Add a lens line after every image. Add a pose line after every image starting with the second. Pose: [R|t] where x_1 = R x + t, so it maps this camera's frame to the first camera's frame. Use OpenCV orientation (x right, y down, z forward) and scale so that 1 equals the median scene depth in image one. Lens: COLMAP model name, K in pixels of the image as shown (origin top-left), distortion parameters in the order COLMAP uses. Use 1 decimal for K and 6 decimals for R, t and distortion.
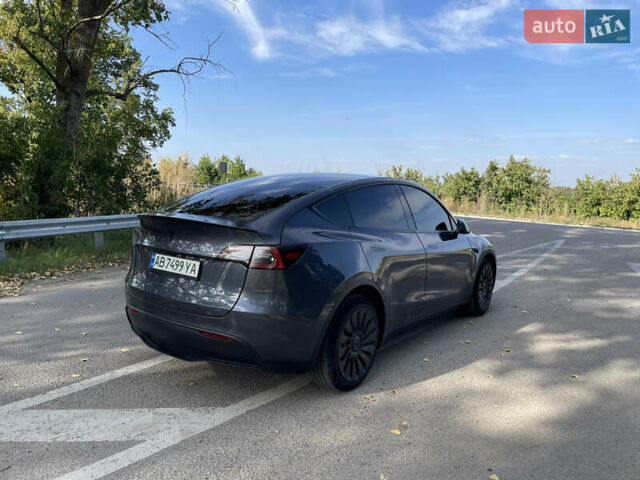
lens RADIAL K [[490.2, 0, 320.0], [0, 490.2, 240.0], [0, 0, 1]] dist [0.083992, -0.107441]
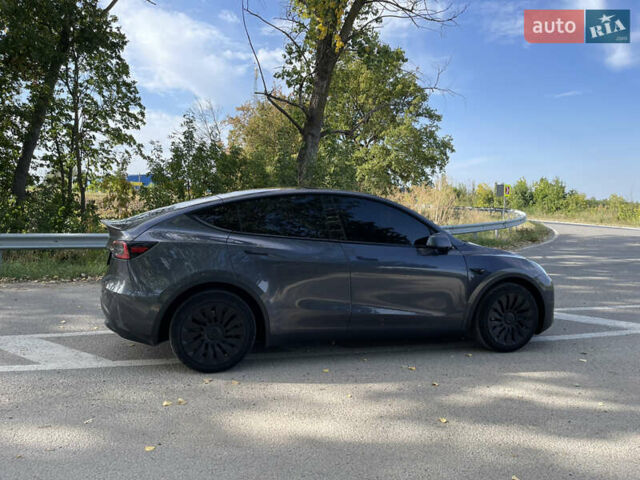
lens RADIAL K [[497.7, 0, 317.5], [0, 497.7, 227.5], [0, 0, 1]] dist [0.003397, -0.002071]
pose [[0.787484, 0.008846, -0.616272, 0.098073], [-0.057070, 0.996648, -0.058619, 0.001790], [0.613687, 0.081332, 0.785349, 0.021535]]
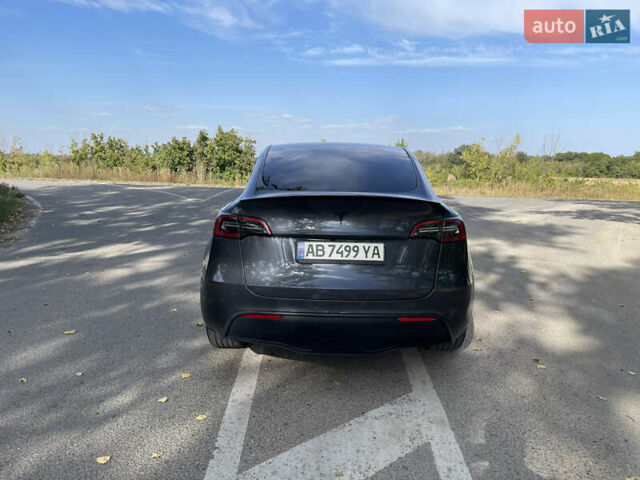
lens RADIAL K [[490.8, 0, 320.1], [0, 490.8, 244.7], [0, 0, 1]] dist [0.087258, -0.108675]
pose [[0.807395, -0.118337, 0.578022, -0.076668], [0.078424, 0.992512, 0.093650, -0.004146], [-0.584776, -0.030282, 0.810629, 0.030499]]
